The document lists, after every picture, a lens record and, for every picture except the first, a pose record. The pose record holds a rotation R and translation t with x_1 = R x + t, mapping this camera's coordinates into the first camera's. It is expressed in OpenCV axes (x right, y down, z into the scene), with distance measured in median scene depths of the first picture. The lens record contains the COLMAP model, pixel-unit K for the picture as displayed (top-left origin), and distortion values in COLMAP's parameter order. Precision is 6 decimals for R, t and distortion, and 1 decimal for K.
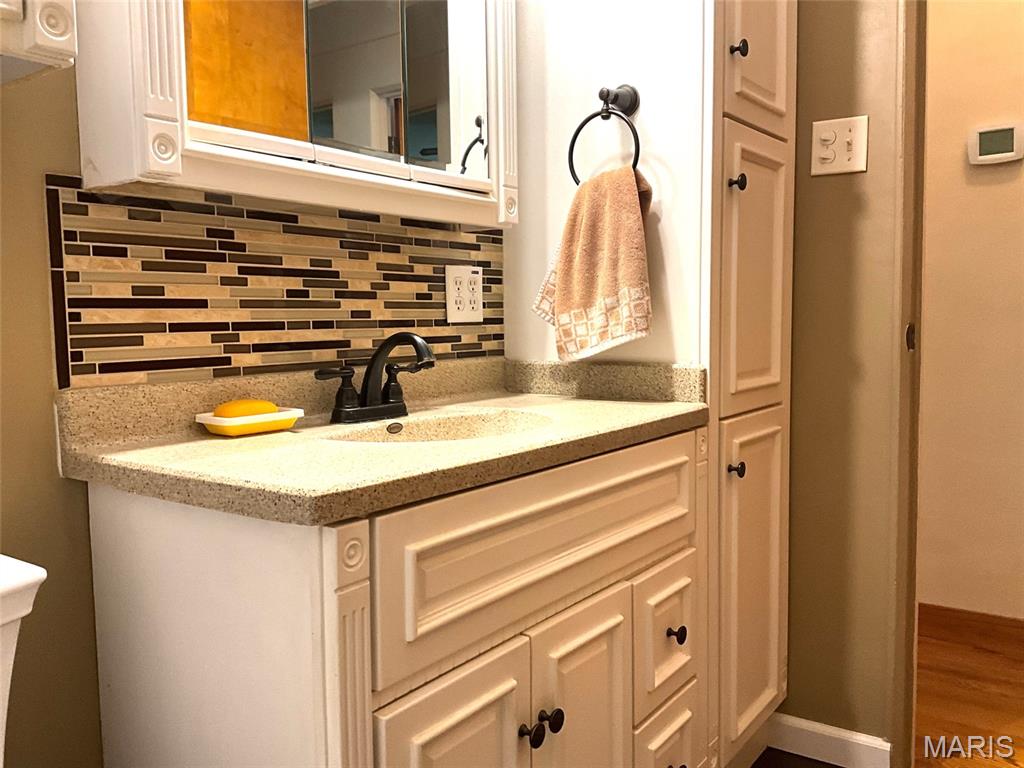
lens RADIAL K [[848.6, 0, 510.9], [0, 848.6, 387.2], [0, 0, 1]] dist [0.077093, -0.122298]
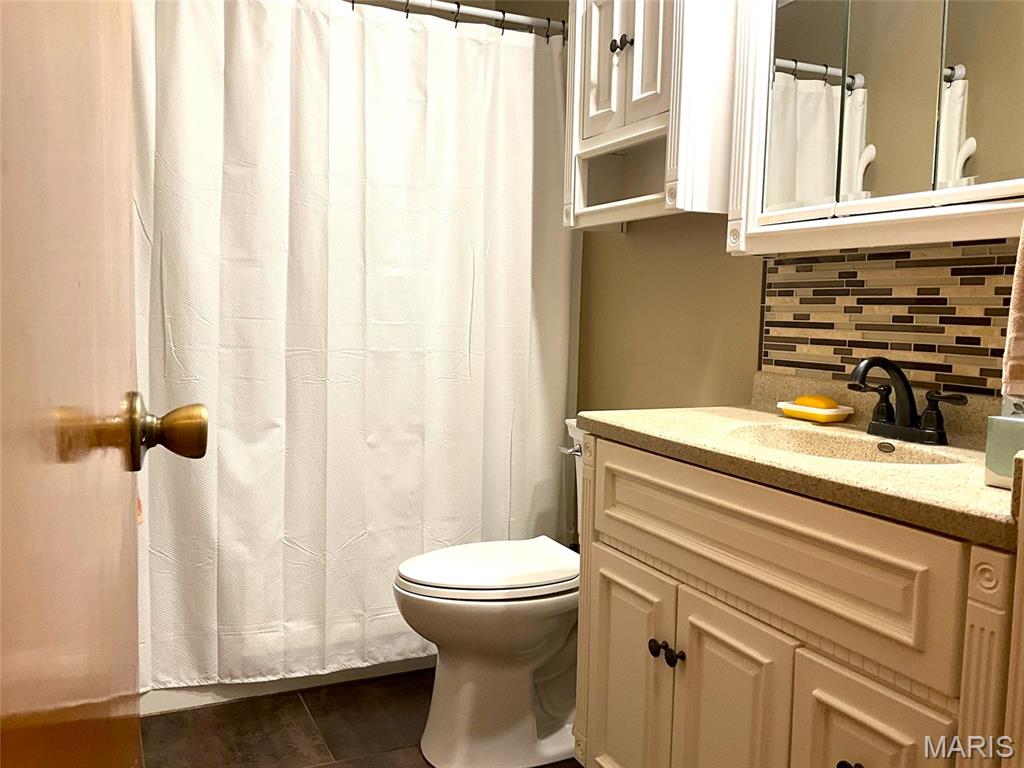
lens RADIAL K [[848.6, 0, 510.4], [0, 848.6, 382.2], [0, 0, 1]] dist [0.077093, -0.122298]
pose [[-0.469801, 0.081109, -0.879038, 1.103163], [-0.087655, 0.986563, 0.137877, -0.149910], [0.878410, 0.141826, -0.456379, 1.157518]]
